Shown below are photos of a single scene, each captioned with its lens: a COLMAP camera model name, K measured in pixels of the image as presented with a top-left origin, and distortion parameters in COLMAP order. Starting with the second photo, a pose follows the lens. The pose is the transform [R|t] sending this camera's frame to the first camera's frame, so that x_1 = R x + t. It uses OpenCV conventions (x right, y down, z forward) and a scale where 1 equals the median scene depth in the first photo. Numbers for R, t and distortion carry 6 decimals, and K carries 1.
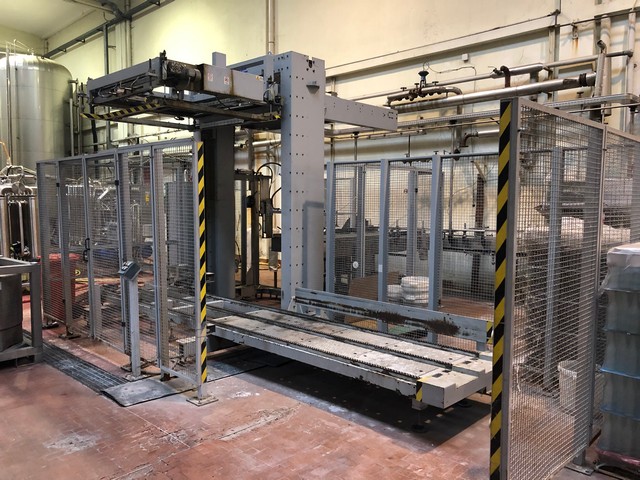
lens RADIAL K [[527.4, 0, 324.5], [0, 527.4, 240.7], [0, 0, 1]] dist [0.051680, -0.049501]
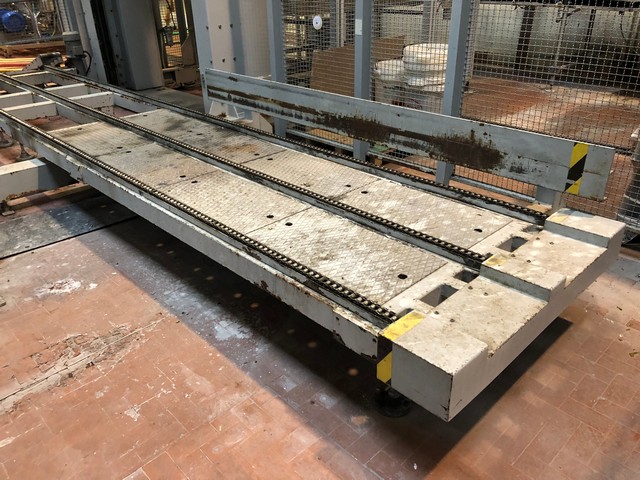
lens RADIAL K [[527.4, 0, 323.6], [0, 527.4, 240.6], [0, 0, 1]] dist [0.051680, -0.049501]
pose [[0.998905, -0.004314, -0.046585, 0.110986], [0.022324, 0.919020, 0.393578, 0.045620], [0.041114, -0.394187, 0.918110, 0.500909]]
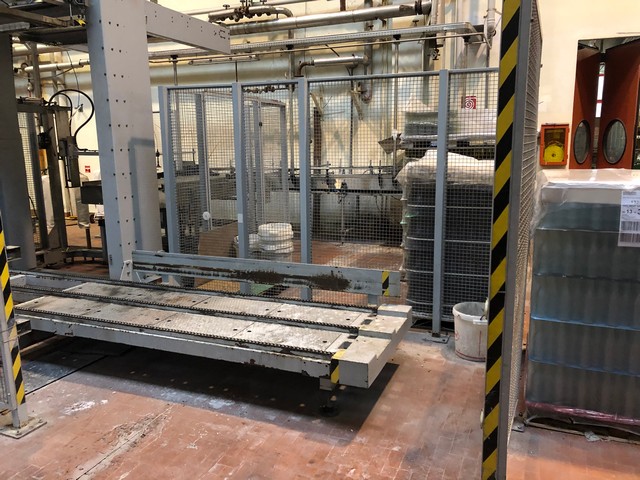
lens RADIAL K [[527.4, 0, 330.2], [0, 527.4, 235.9], [0, 0, 1]] dist [0.051680, -0.049501]
pose [[0.930502, -0.085545, 0.356157, -0.070906], [0.047652, 0.992354, 0.113856, -0.009332], [-0.363173, -0.088972, 0.927464, 0.195345]]
